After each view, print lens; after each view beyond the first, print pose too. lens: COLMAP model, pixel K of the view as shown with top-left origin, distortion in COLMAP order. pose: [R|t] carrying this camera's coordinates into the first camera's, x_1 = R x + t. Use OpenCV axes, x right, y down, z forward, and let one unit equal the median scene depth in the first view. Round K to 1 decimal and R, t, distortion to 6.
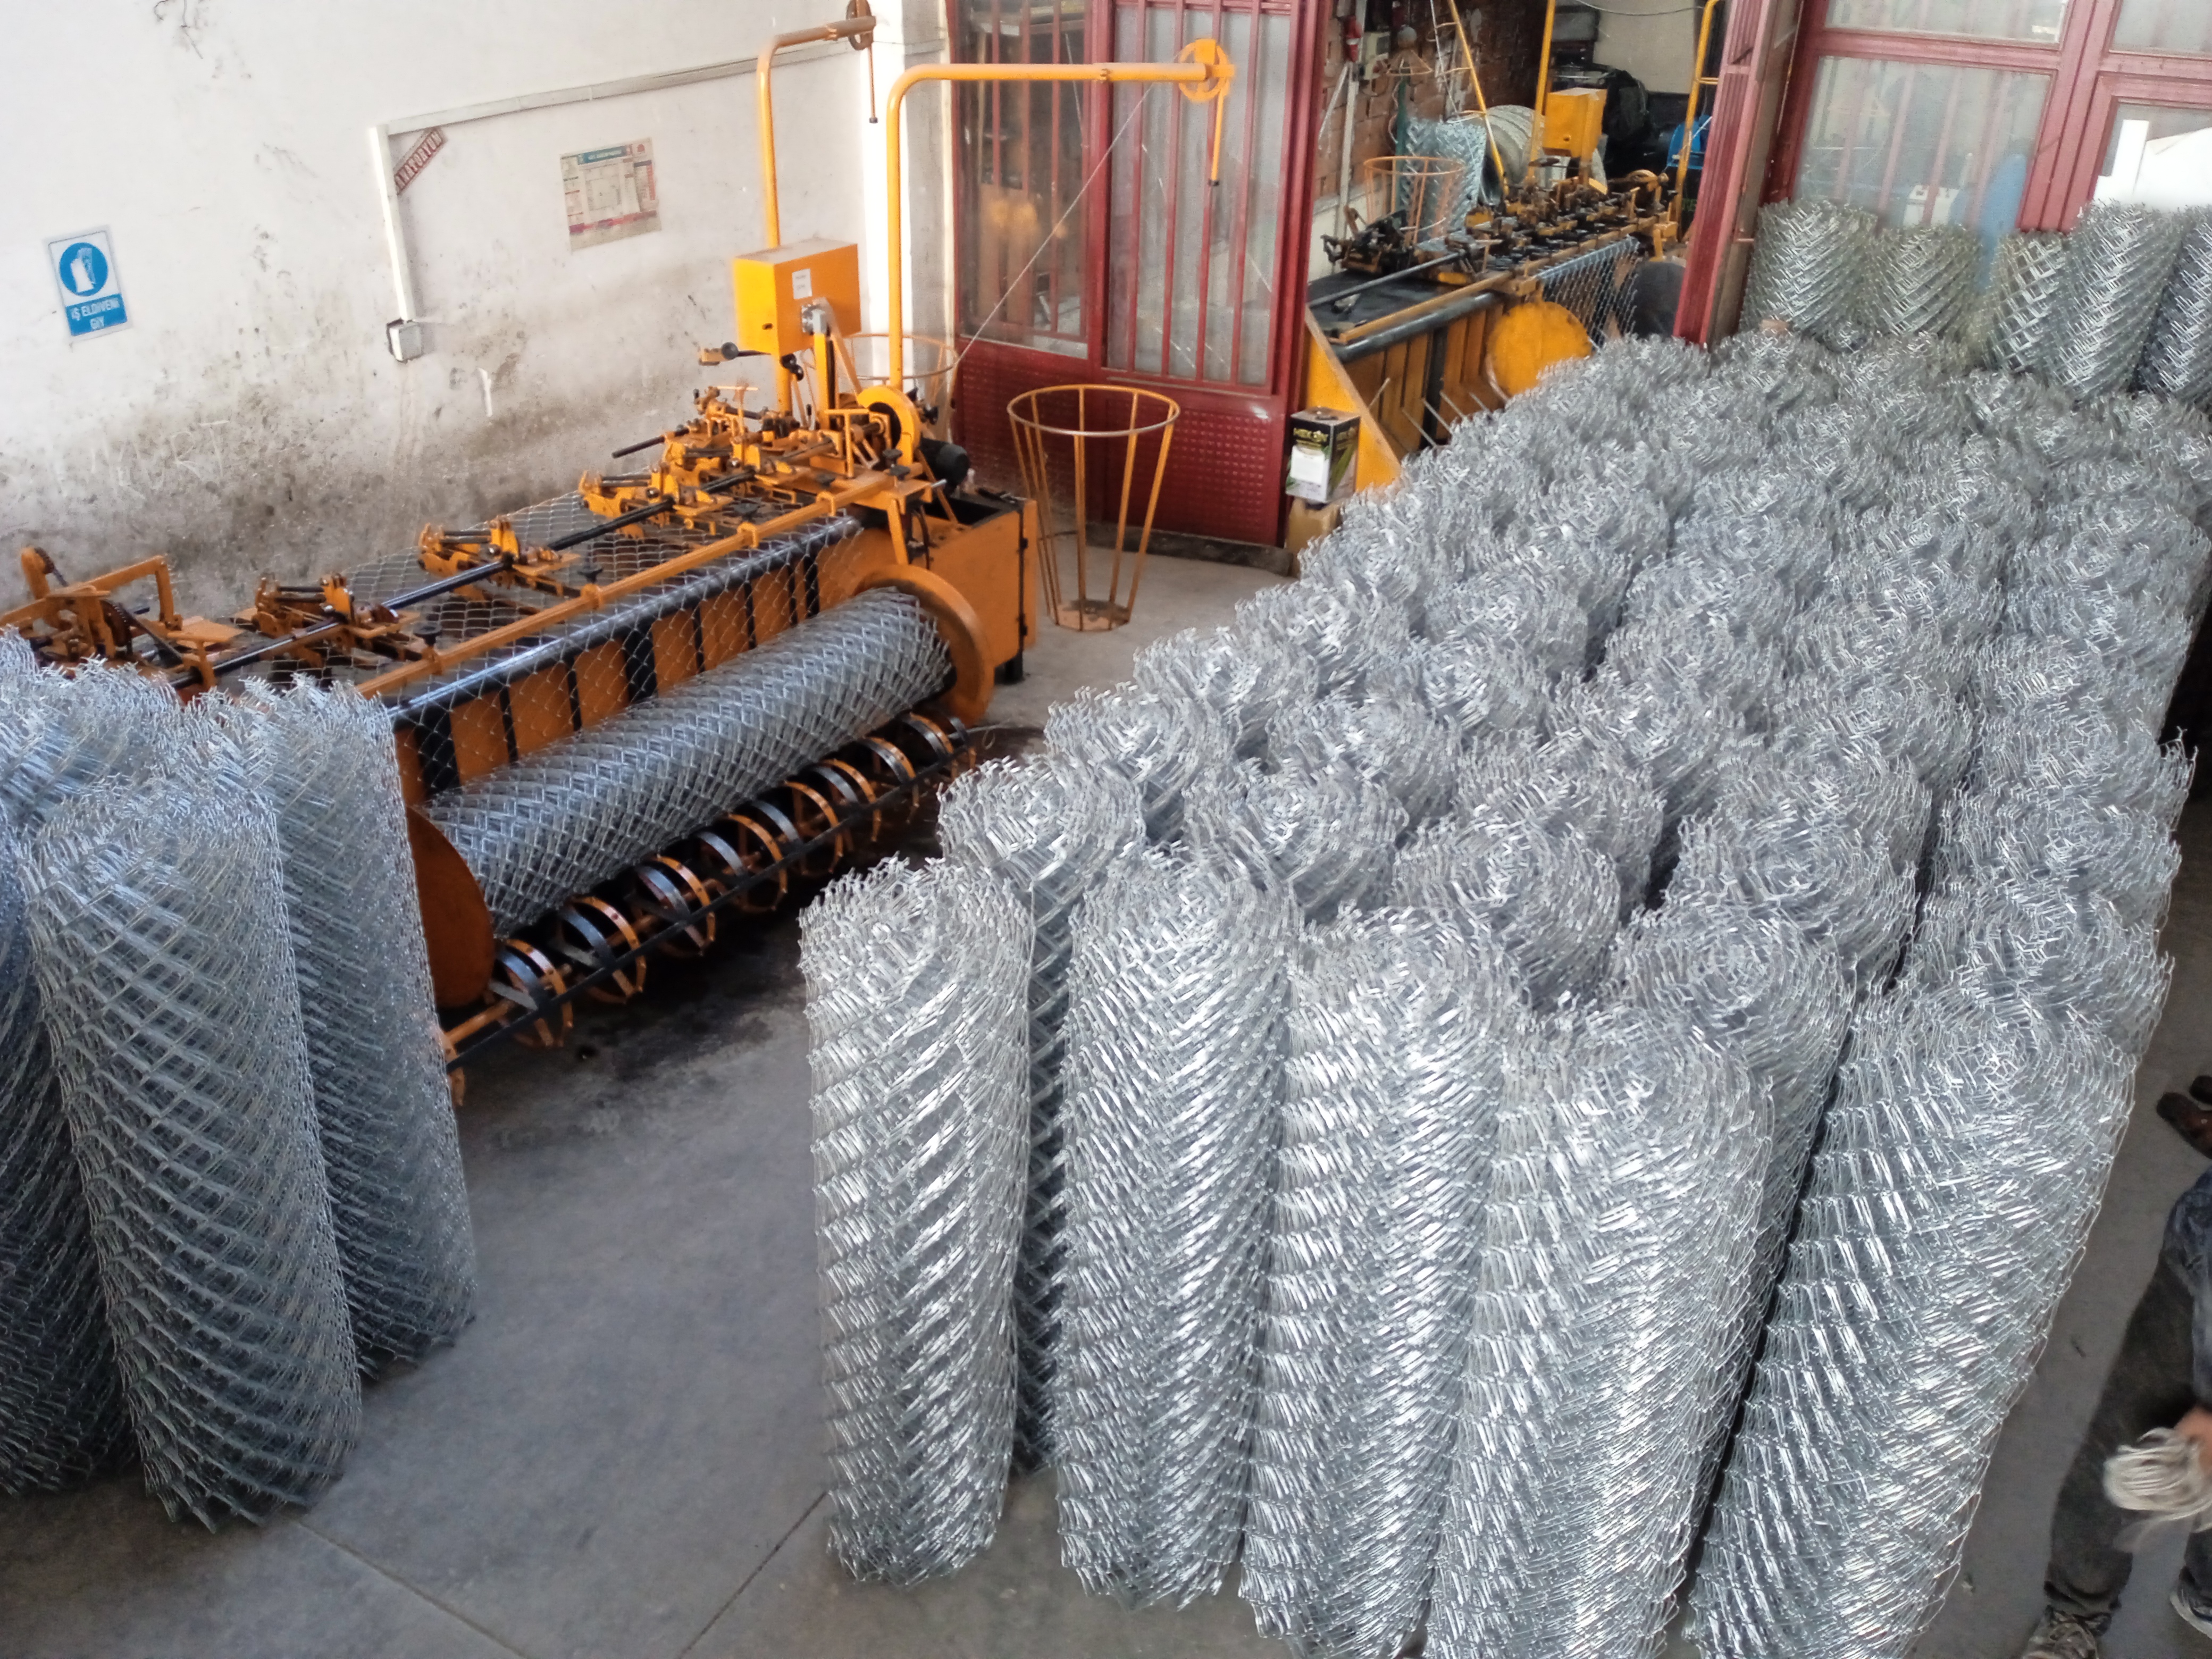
lens RADIAL K [[1846.4, 0, 1114.8], [0, 1846.4, 818.1], [0, 0, 1]] dist [0.098436, -0.165164]
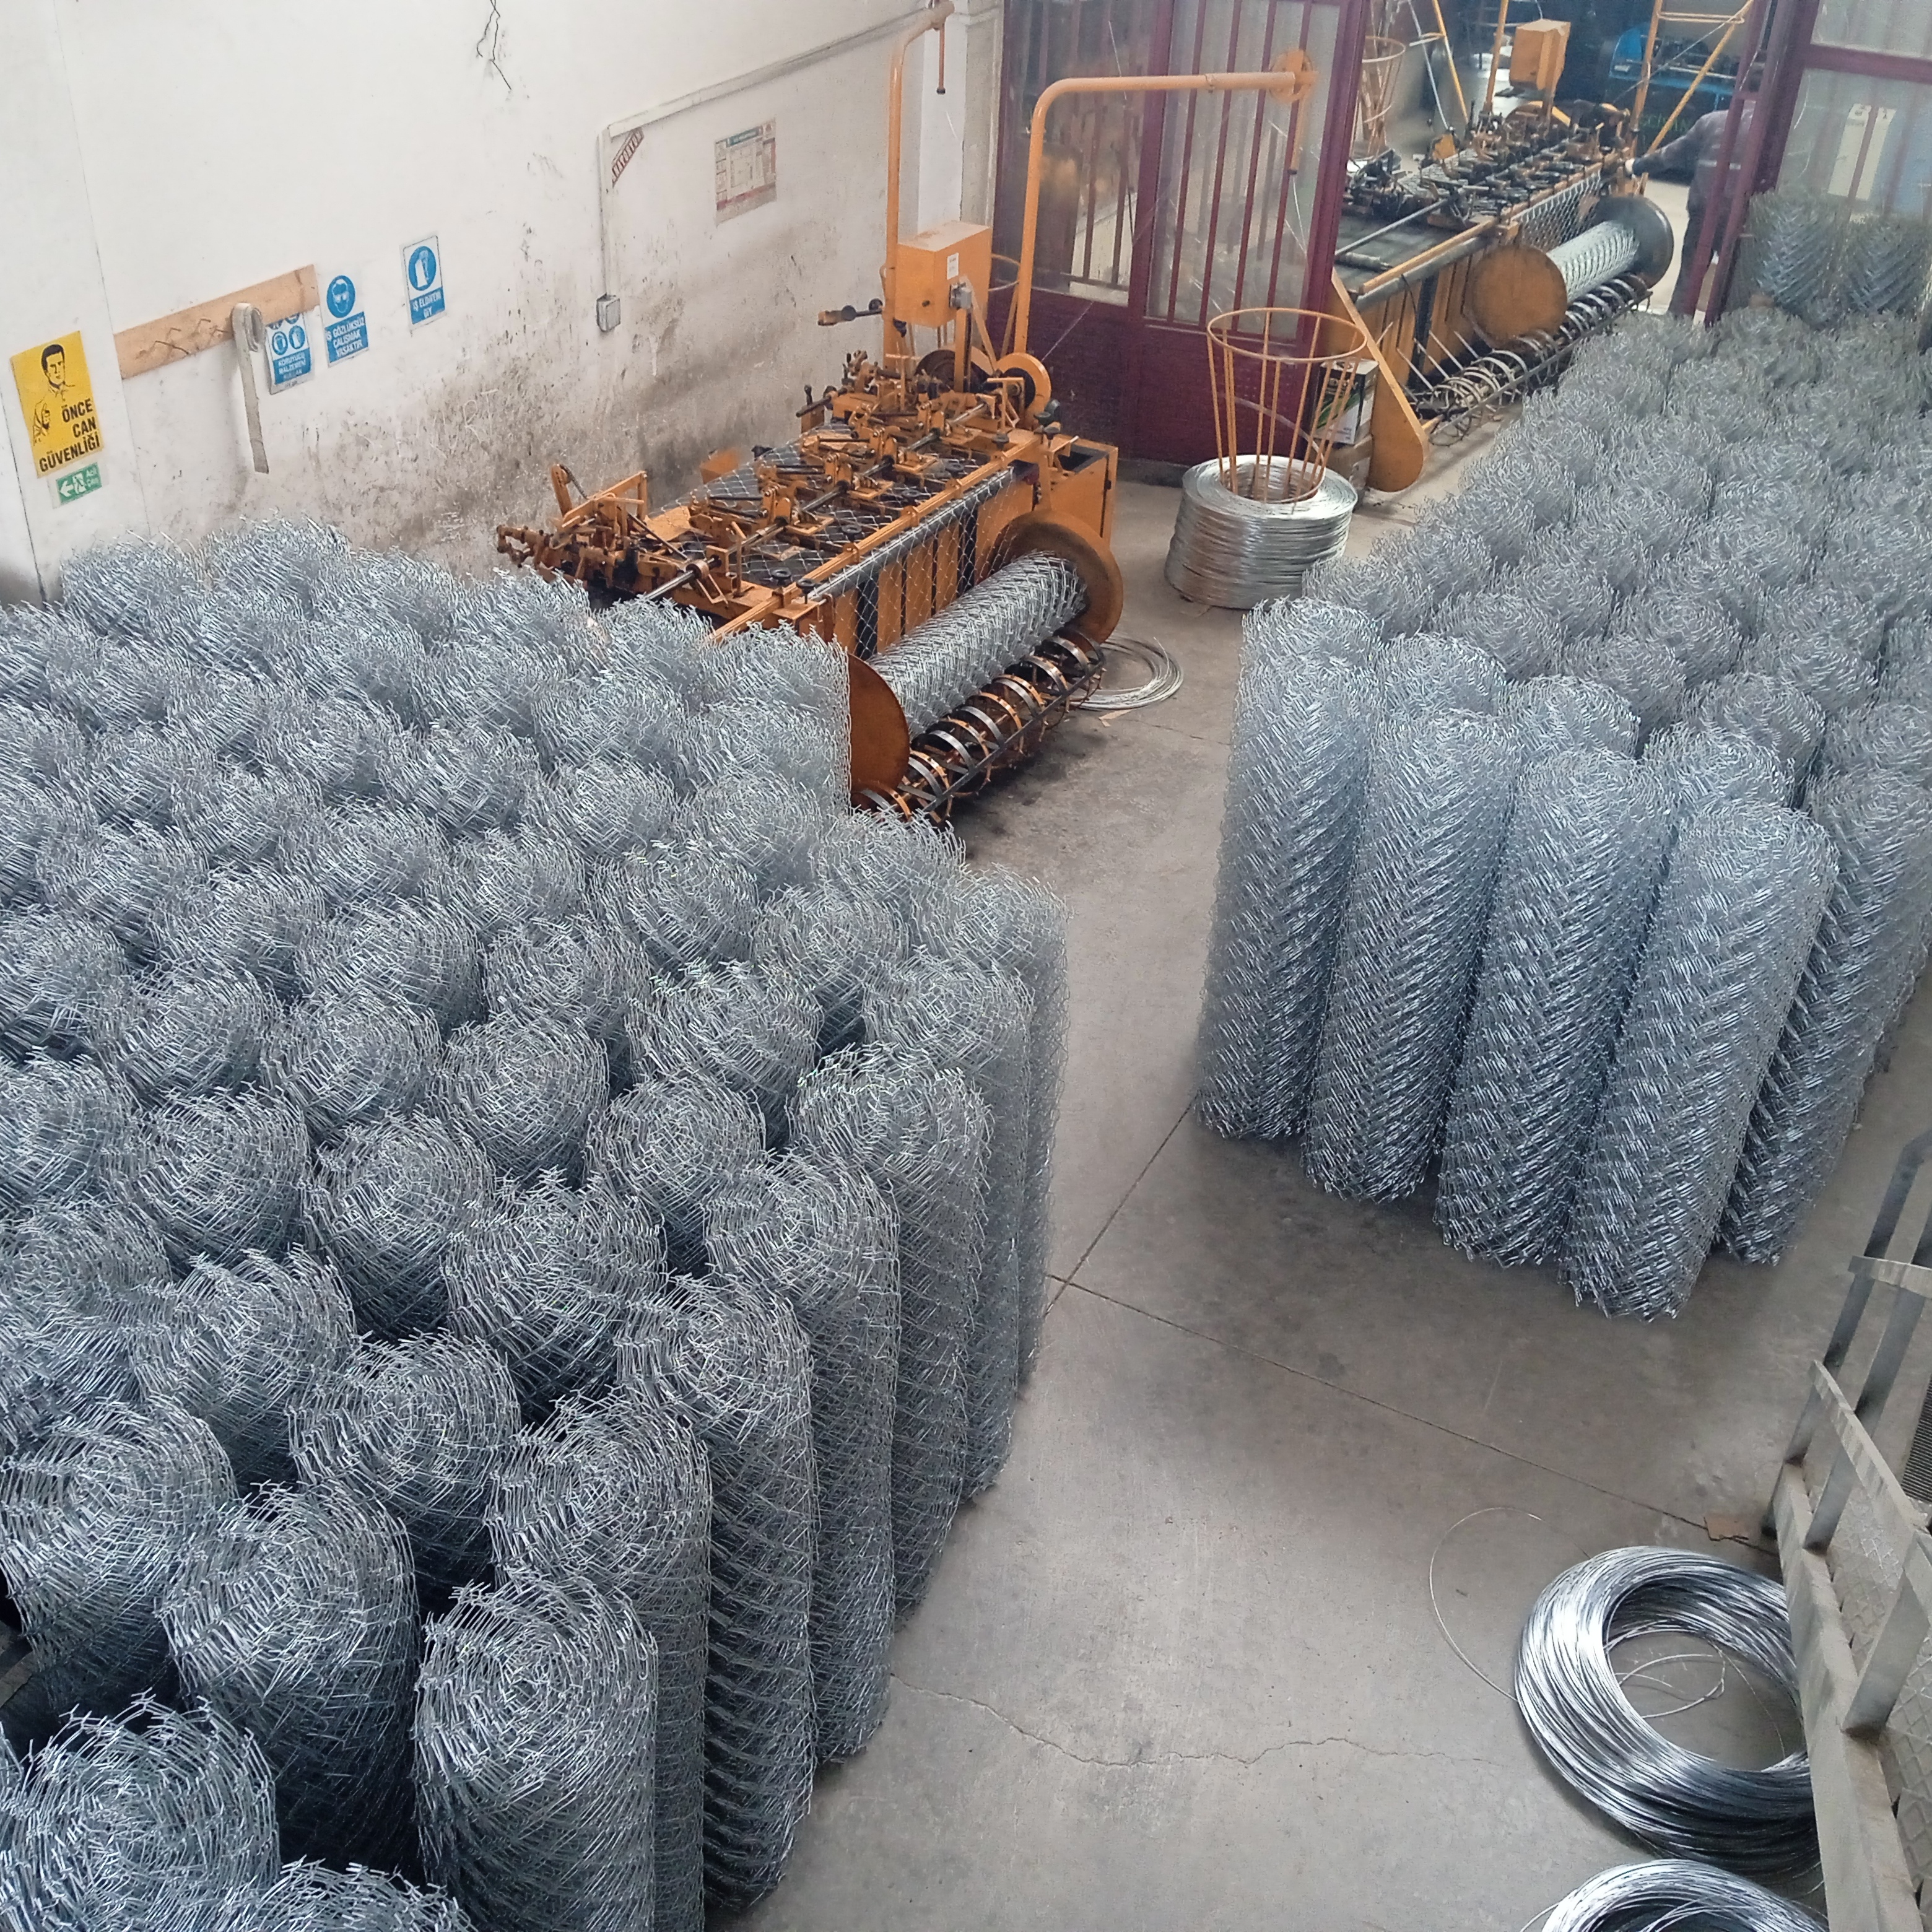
lens RADIAL K [[2258.2, 0, 977.7], [0, 2258.2, 970.7], [0, 0, 1]] dist [0.049298, 0.000000]
pose [[0.998097, -0.013643, 0.060138, -0.246082], [0.008362, 0.996155, 0.087210, 0.031523], [-0.061096, -0.086541, 0.994373, -0.463867]]
